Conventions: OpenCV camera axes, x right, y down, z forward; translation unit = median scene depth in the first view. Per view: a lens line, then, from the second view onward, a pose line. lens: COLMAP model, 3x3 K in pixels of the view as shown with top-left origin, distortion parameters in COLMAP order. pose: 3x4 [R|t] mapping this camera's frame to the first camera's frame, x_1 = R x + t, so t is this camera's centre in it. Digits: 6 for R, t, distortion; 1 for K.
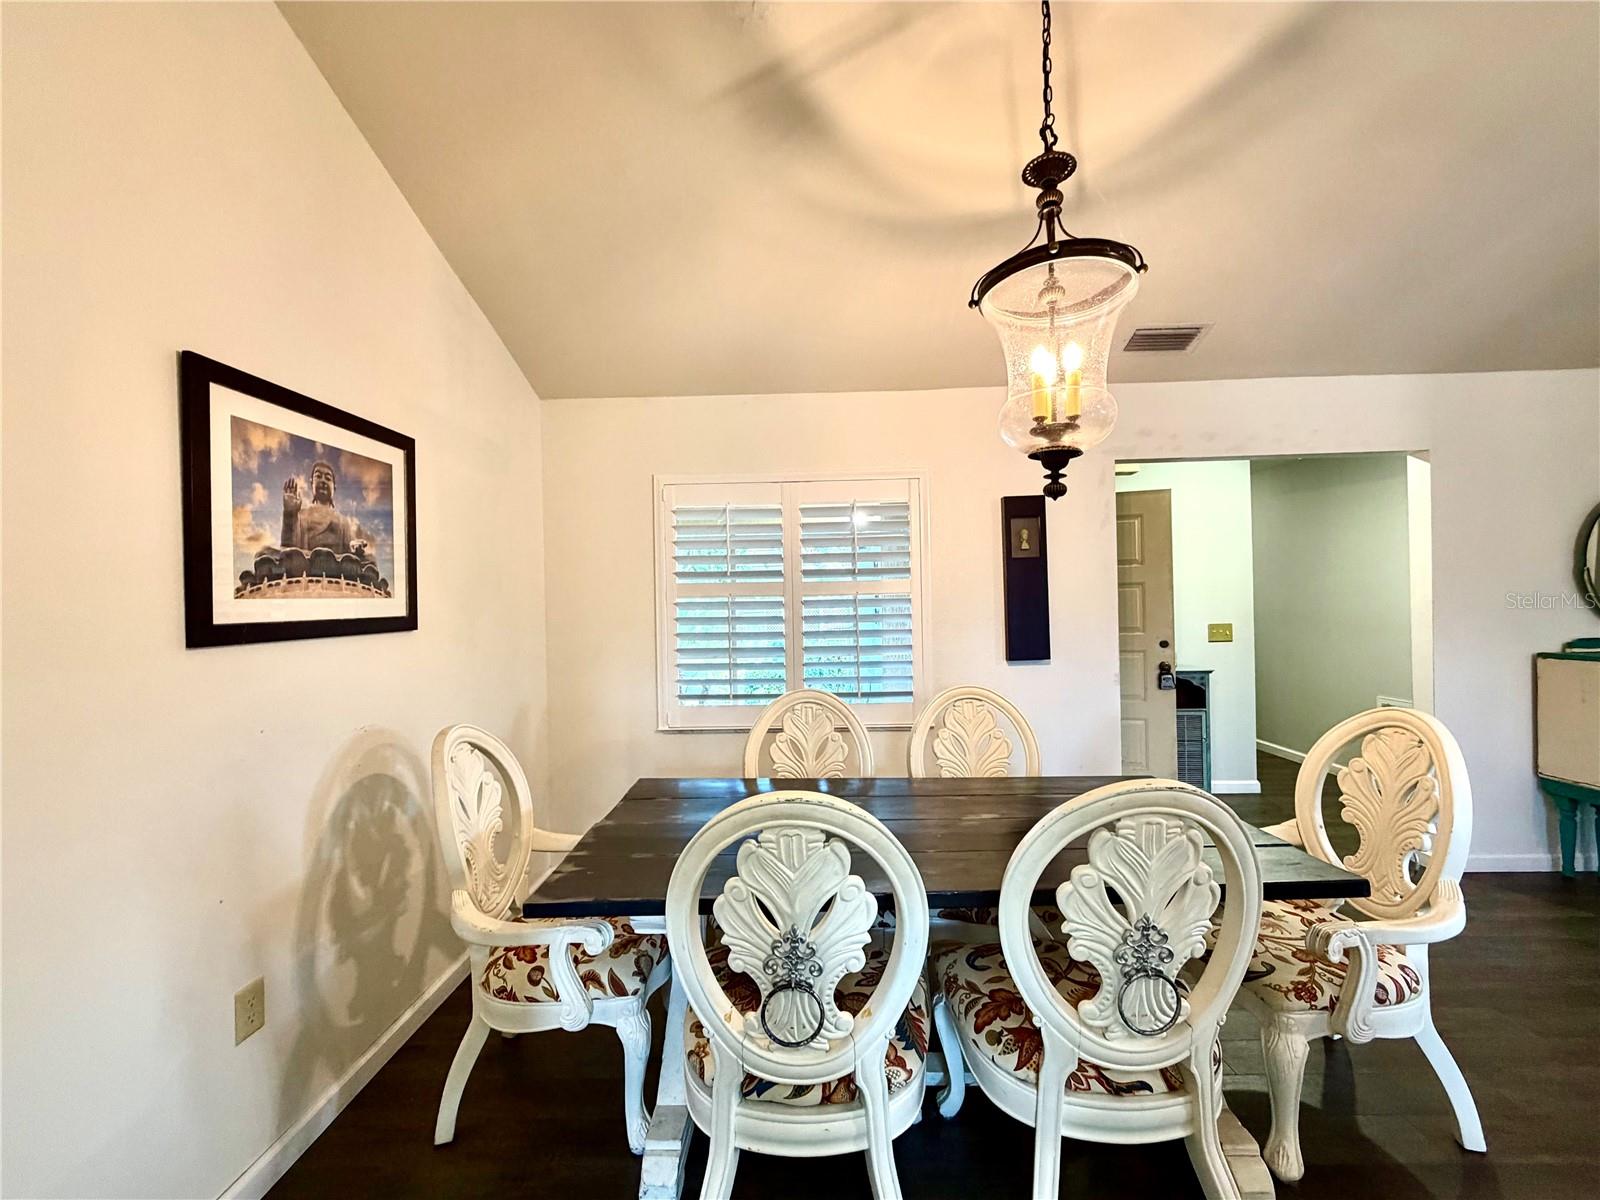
lens RADIAL K [[644.3, 0, 798.2], [0, 644.3, 604.5], [0, 0, 1]] dist [-0.000536, 0.000645]
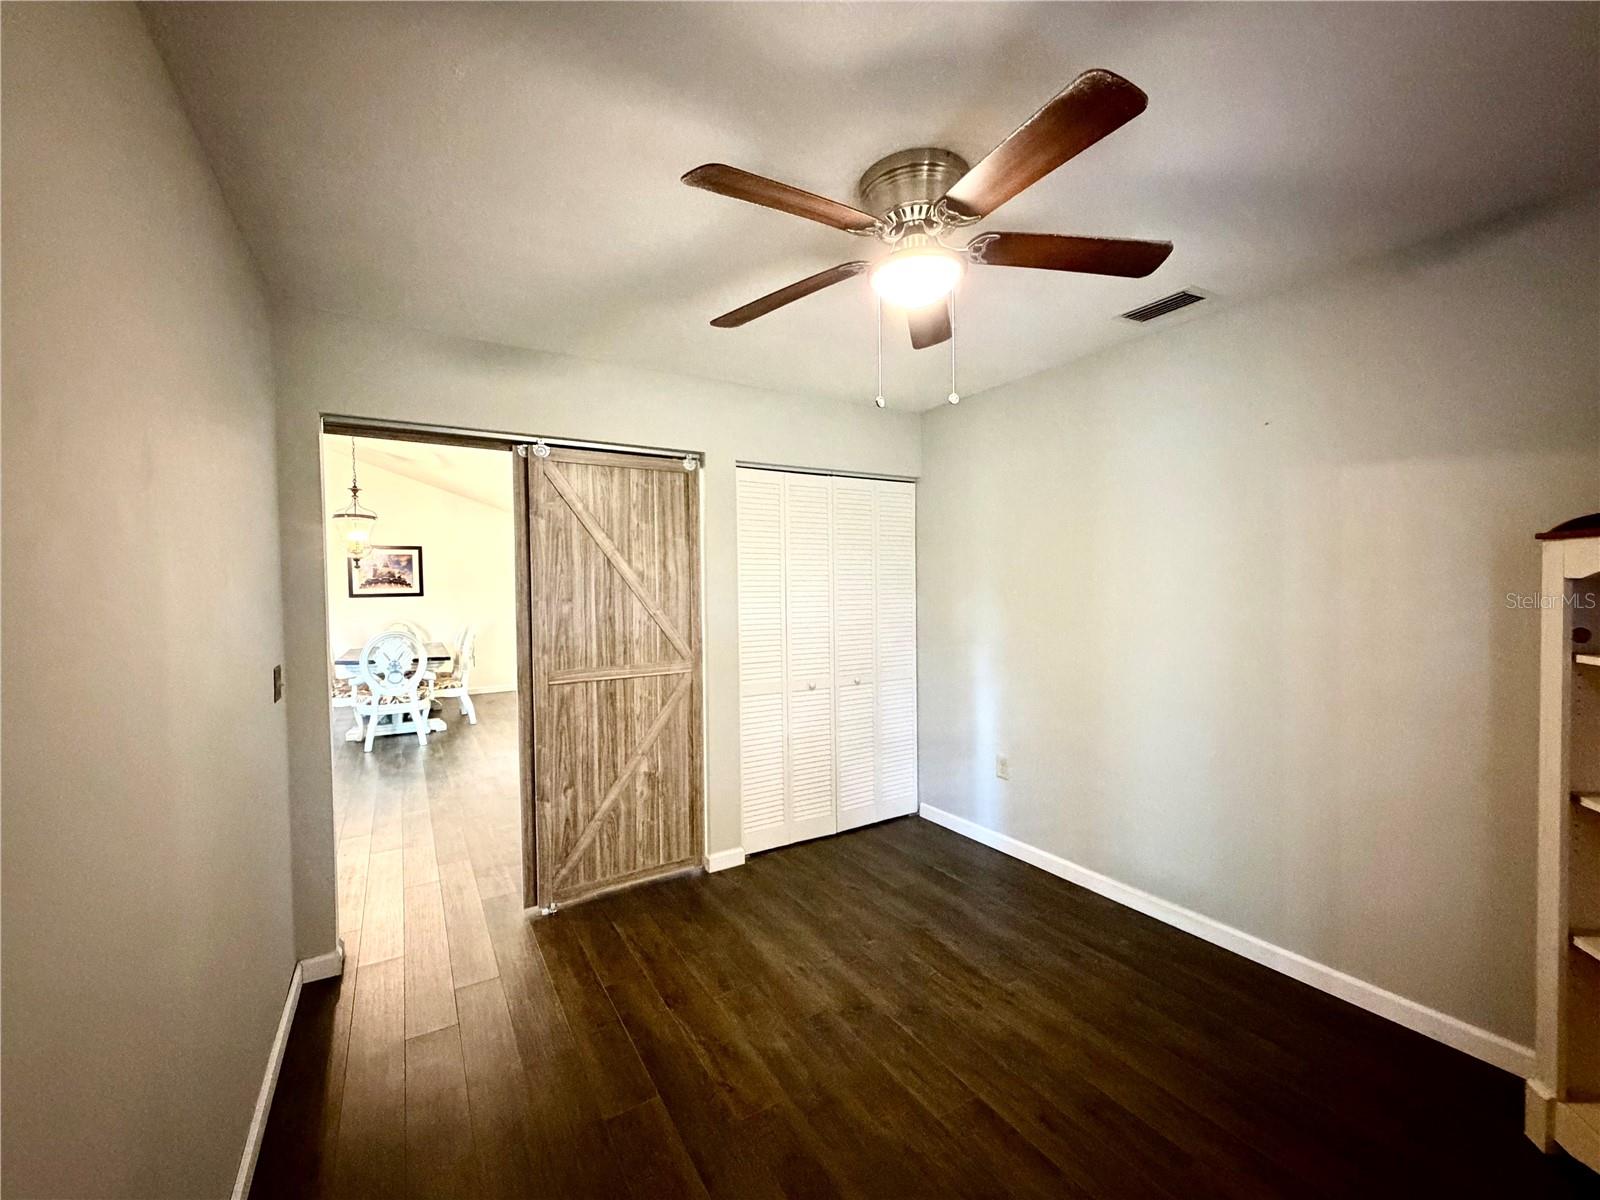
lens RADIAL K [[644.3, 0, 813.7], [0, 644.3, 601.7], [0, 0, 1]] dist [-0.000536, 0.000645]
pose [[0.558411, 0.038970, -0.828648, 4.122819], [-0.005470, 0.999047, 0.043298, -0.113079], [0.829546, -0.019646, 0.558092, 0.837024]]
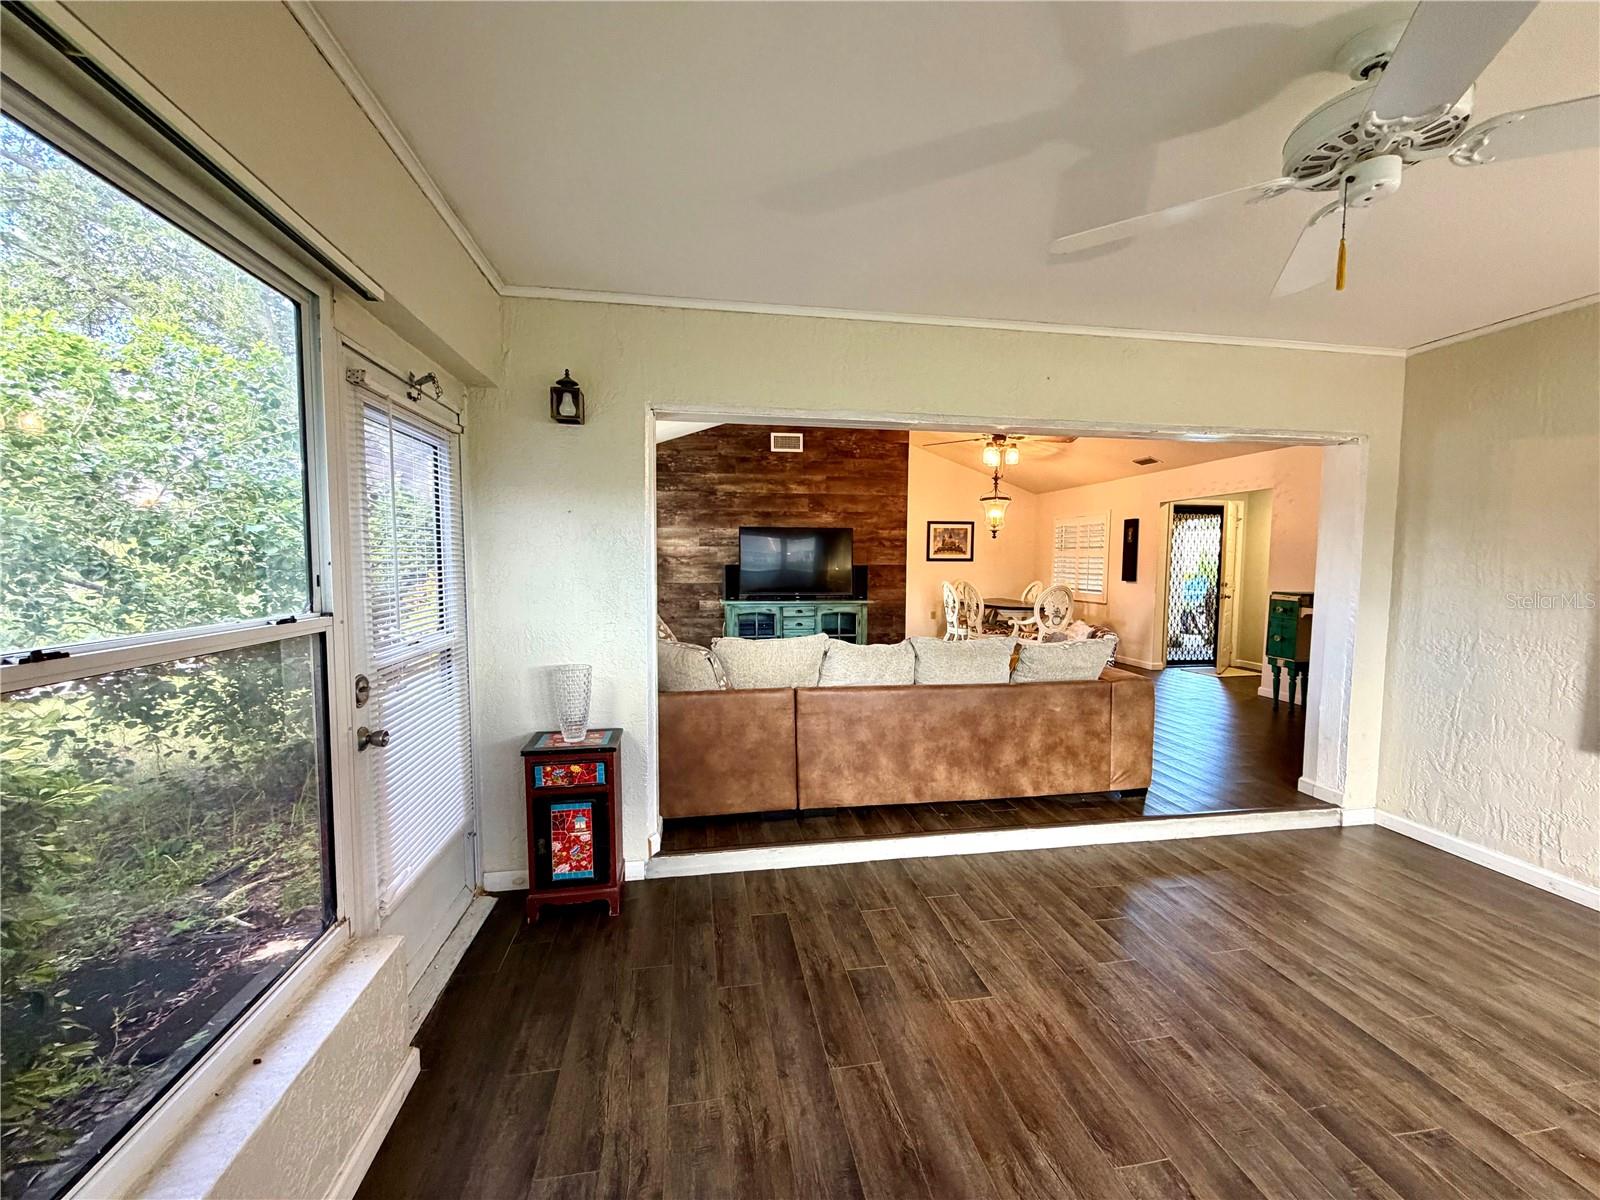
lens RADIAL K [[644.3, 0, 793.2], [0, 644.3, 605.6], [0, 0, 1]] dist [-0.000536, 0.000645]
pose [[0.186986, 0.092882, -0.977962, 4.140940], [-0.016679, 0.995677, 0.091375, -0.052619], [0.982221, -0.000774, 0.187727, -1.300974]]
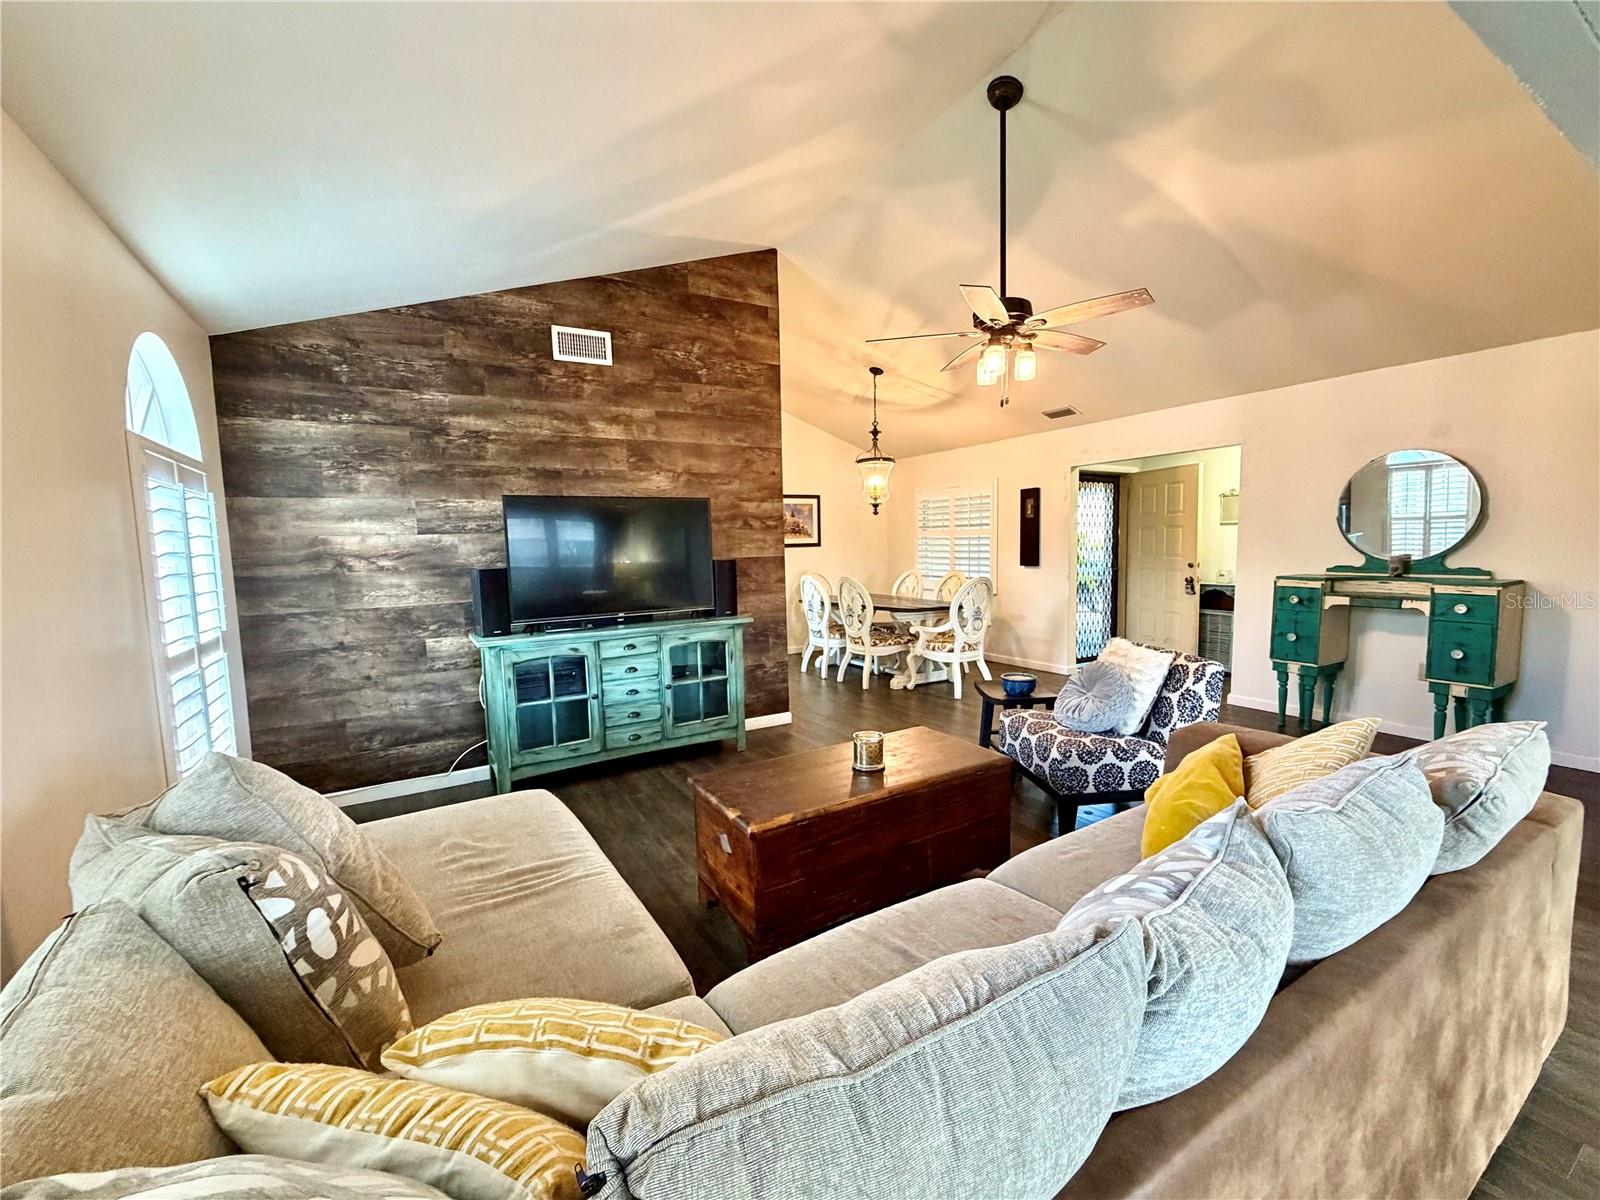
lens RADIAL K [[644.3, 0, 794.8], [0, 644.3, 604.4], [0, 0, 1]] dist [-0.000536, 0.000645]
pose [[0.532221, 0.090617, -0.841742, 2.696660], [0.006044, 0.993823, 0.110811, -0.044678], [0.846584, -0.064064, 0.528386, -1.217693]]
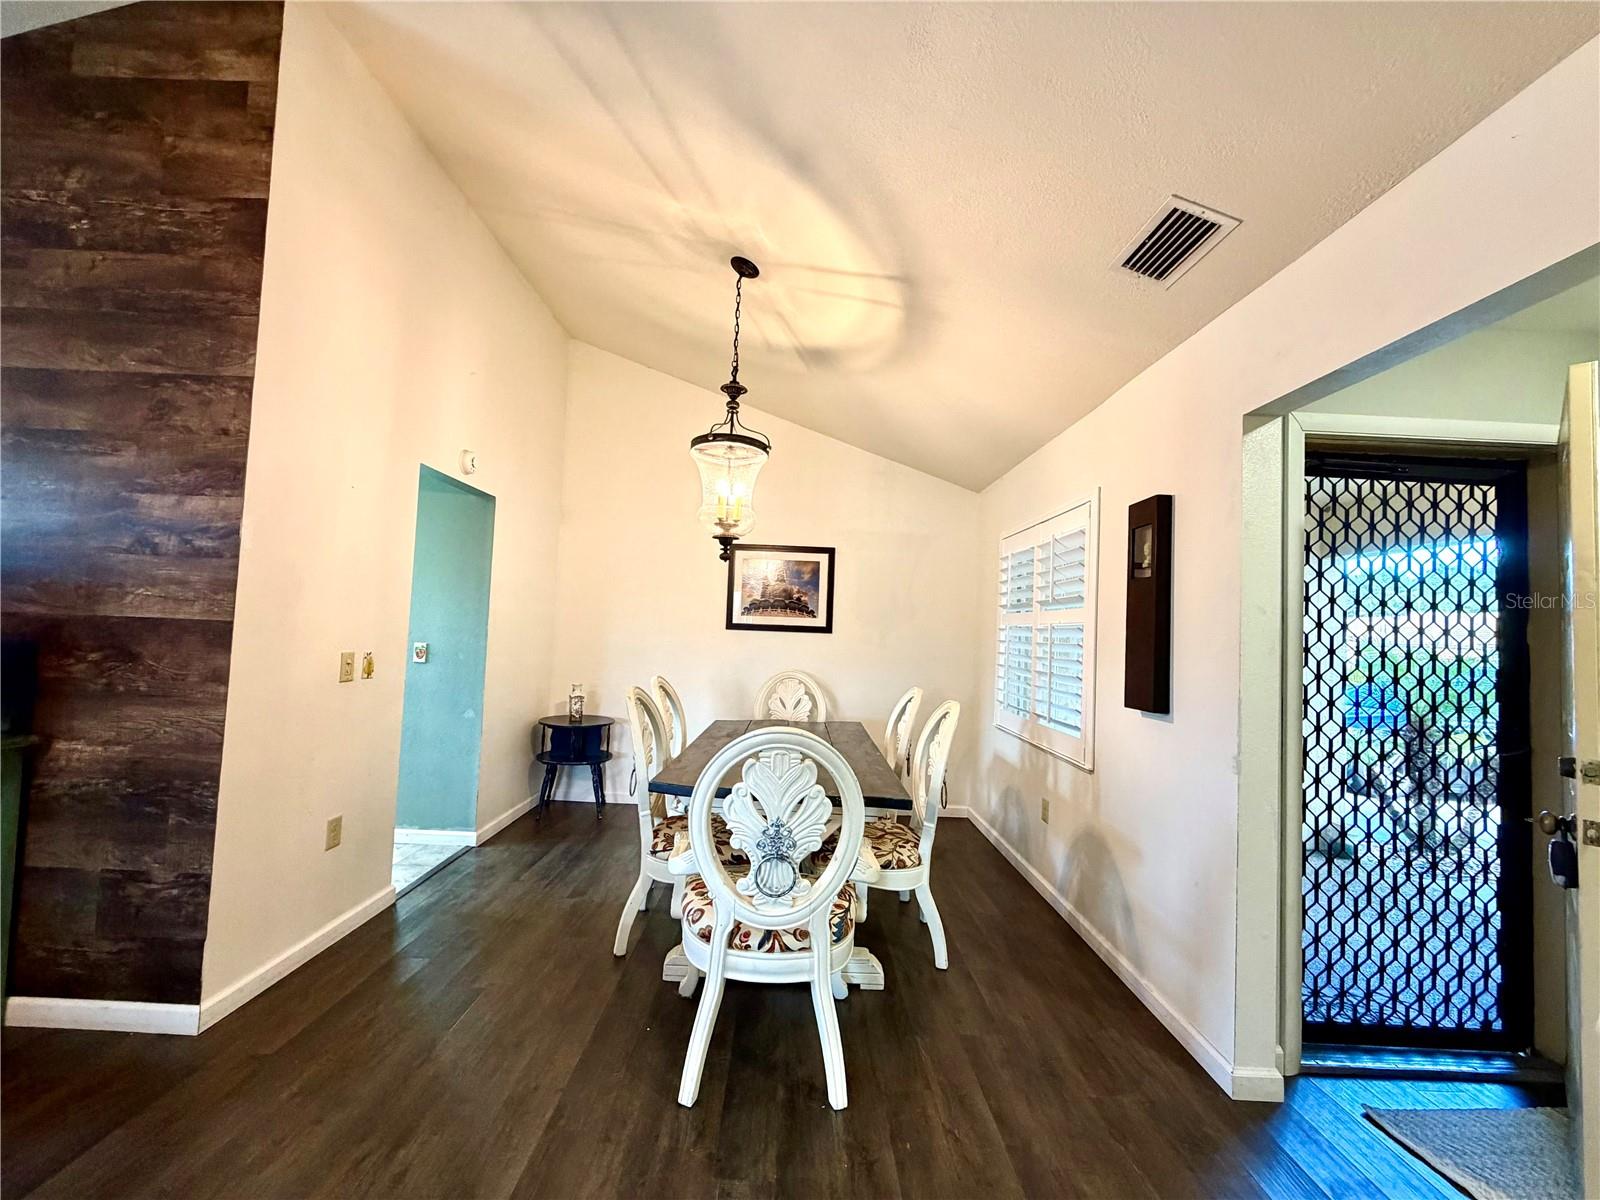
lens RADIAL K [[644.3, 0, 799.2], [0, 644.3, 602.7], [0, 0, 1]] dist [-0.000536, 0.000645]
pose [[0.032083, -0.021308, -0.999258, 1.702627], [-0.050534, 0.998459, -0.022914, -0.010173], [0.998207, 0.051231, 0.030957, 0.869231]]
